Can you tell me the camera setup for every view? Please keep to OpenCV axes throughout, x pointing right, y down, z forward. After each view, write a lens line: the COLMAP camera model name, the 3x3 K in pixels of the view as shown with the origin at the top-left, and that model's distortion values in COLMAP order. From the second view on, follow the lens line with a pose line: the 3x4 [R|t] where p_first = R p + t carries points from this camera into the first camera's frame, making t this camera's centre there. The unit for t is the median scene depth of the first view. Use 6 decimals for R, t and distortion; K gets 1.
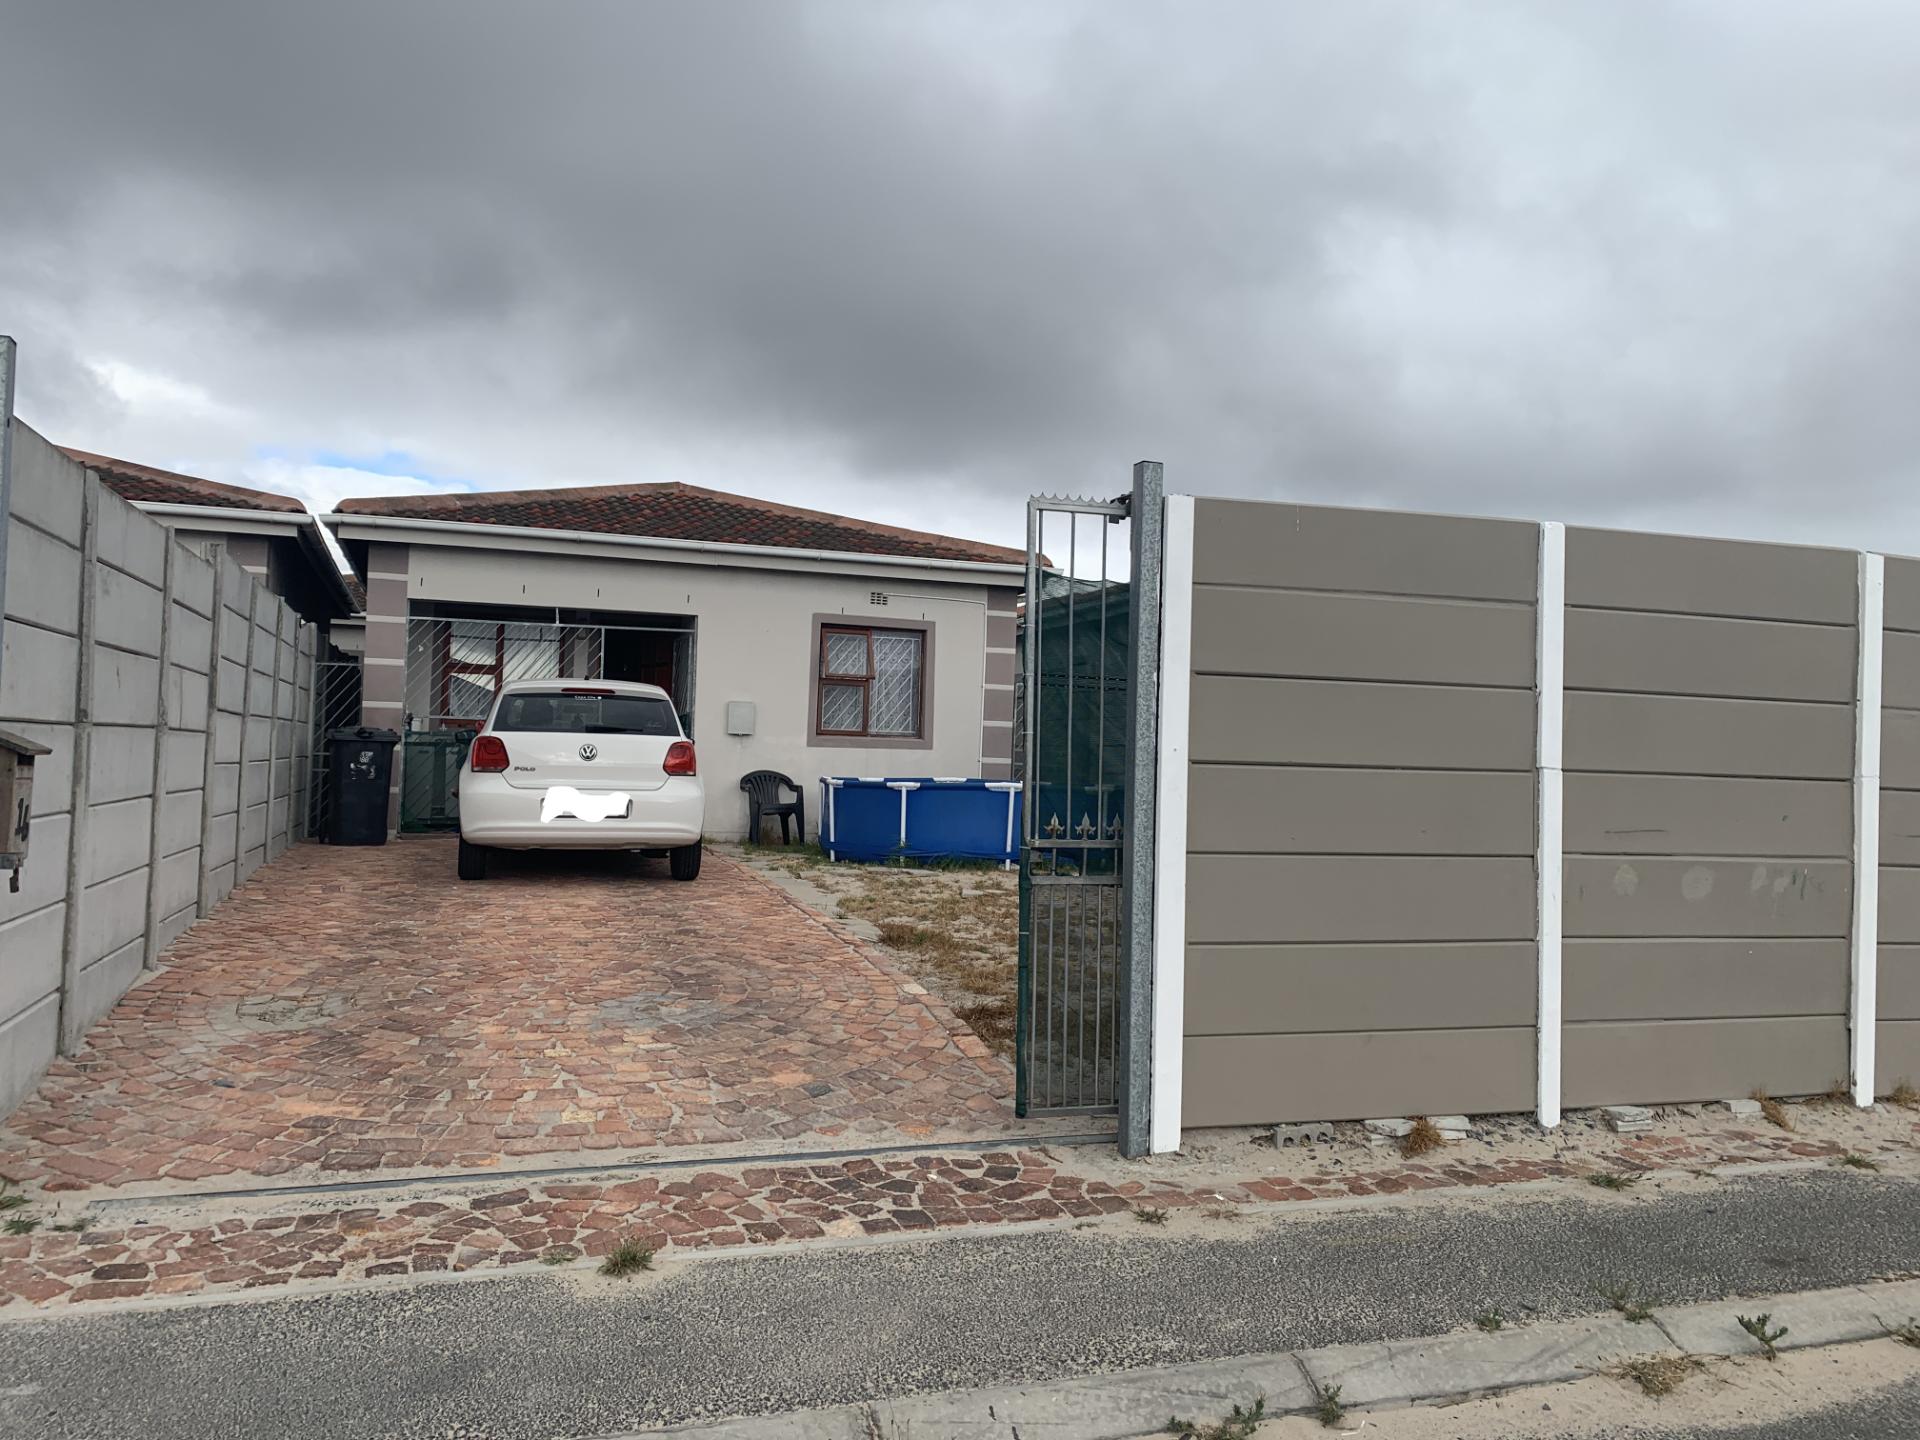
lens RADIAL K [[1519.6, 0, 960.0], [0, 1519.6, 720.0], [0, 0, 1]] dist [0.147737, -0.372753]
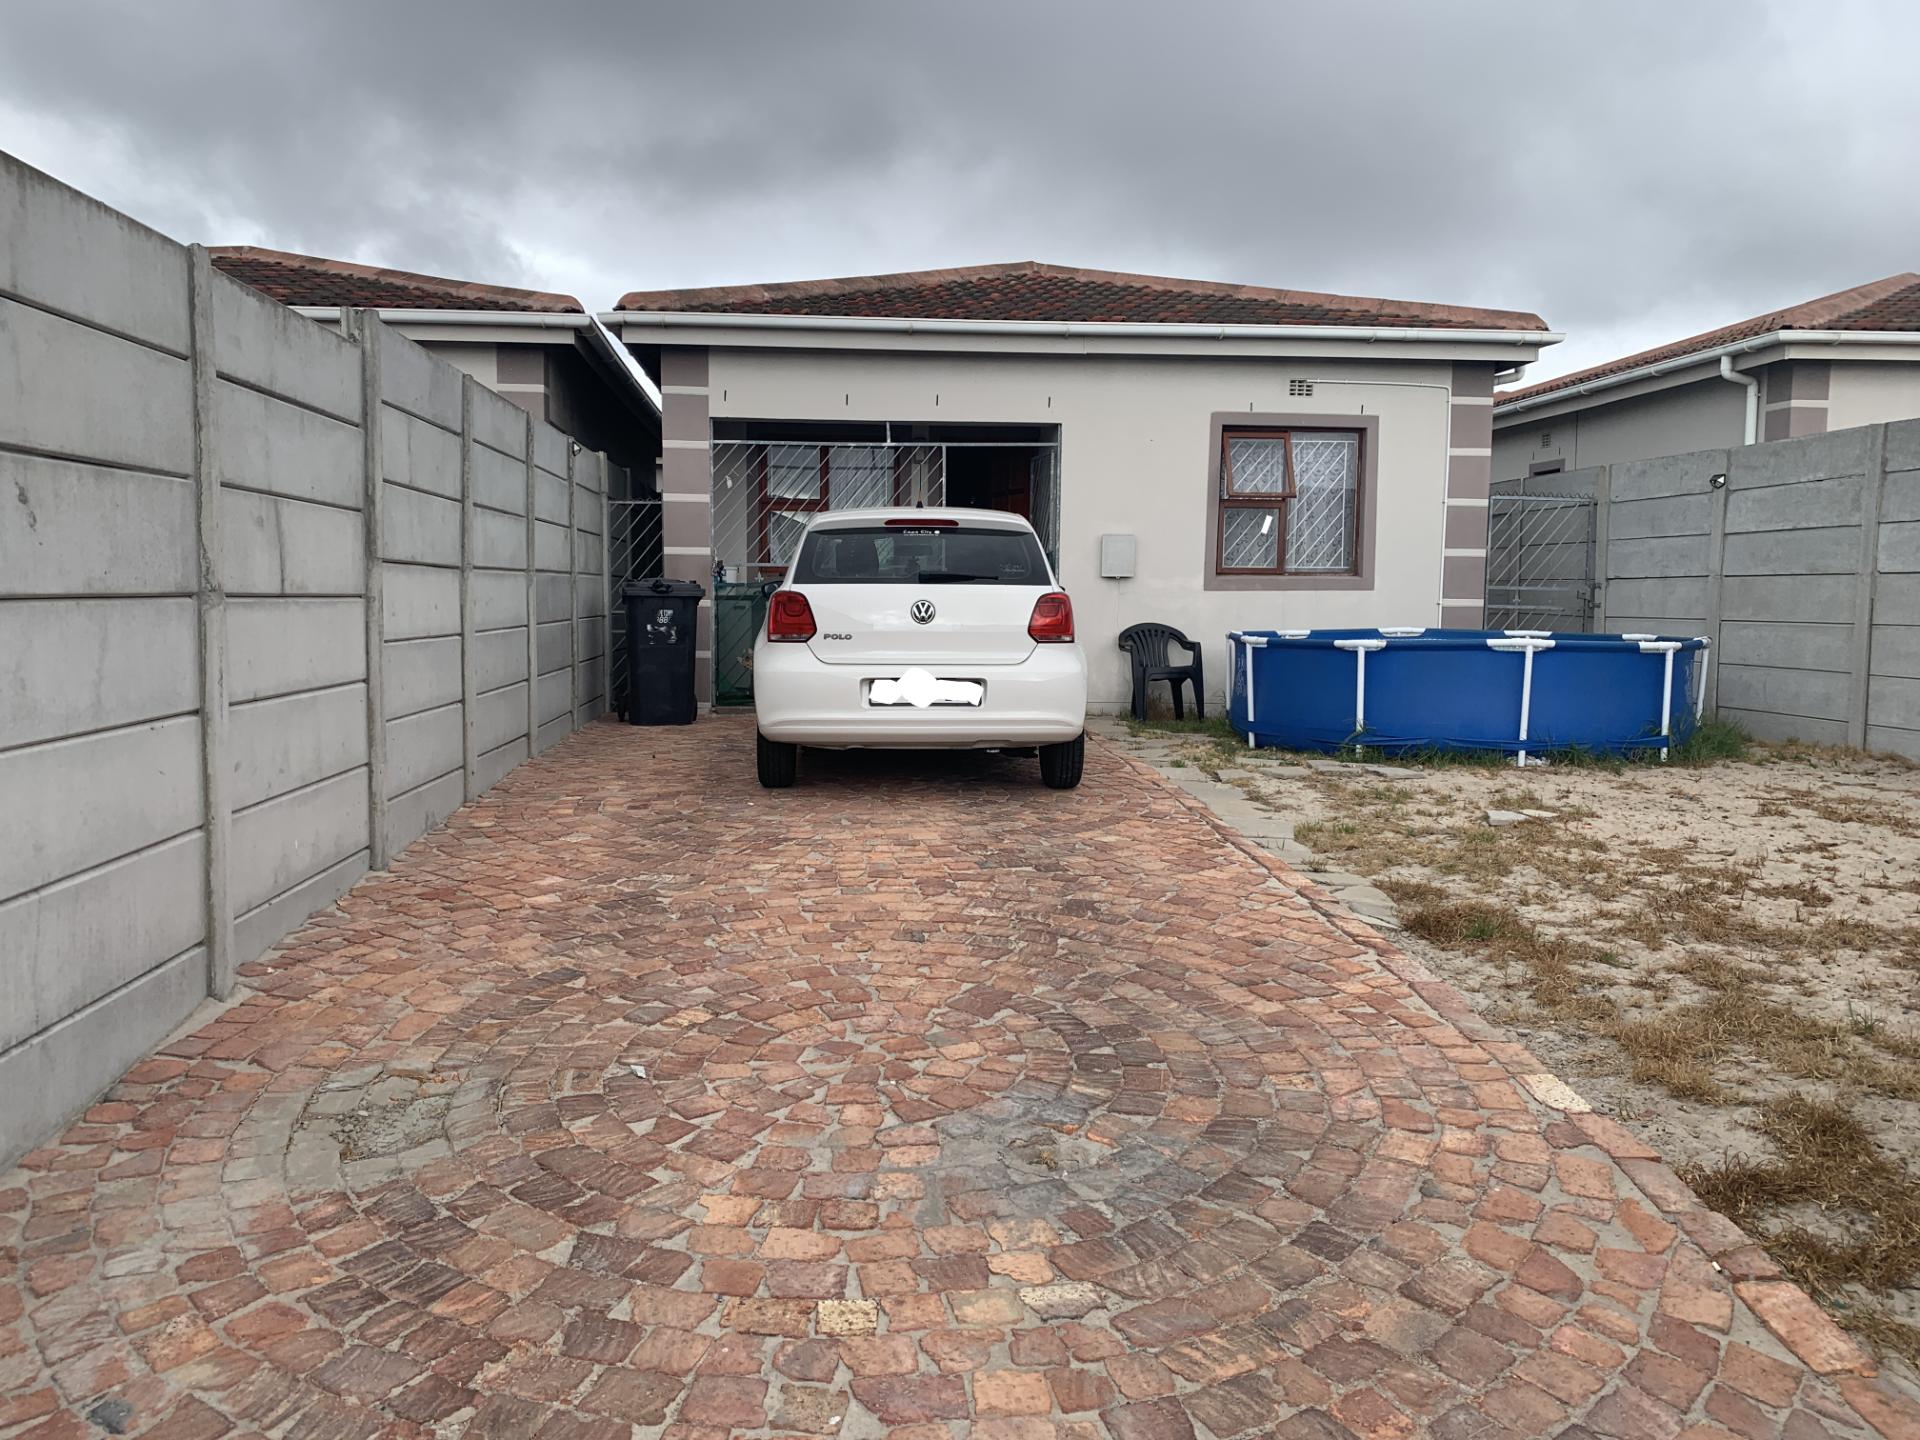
lens RADIAL K [[1519.6, 0, 960.0], [0, 1519.6, 720.0], [0, 0, 1]] dist [0.147737, -0.372753]
pose [[0.974411, -0.003178, -0.224751, -0.053987], [0.026974, 0.994327, 0.102887, -0.000254], [0.223149, -0.106317, 0.968969, 0.248611]]
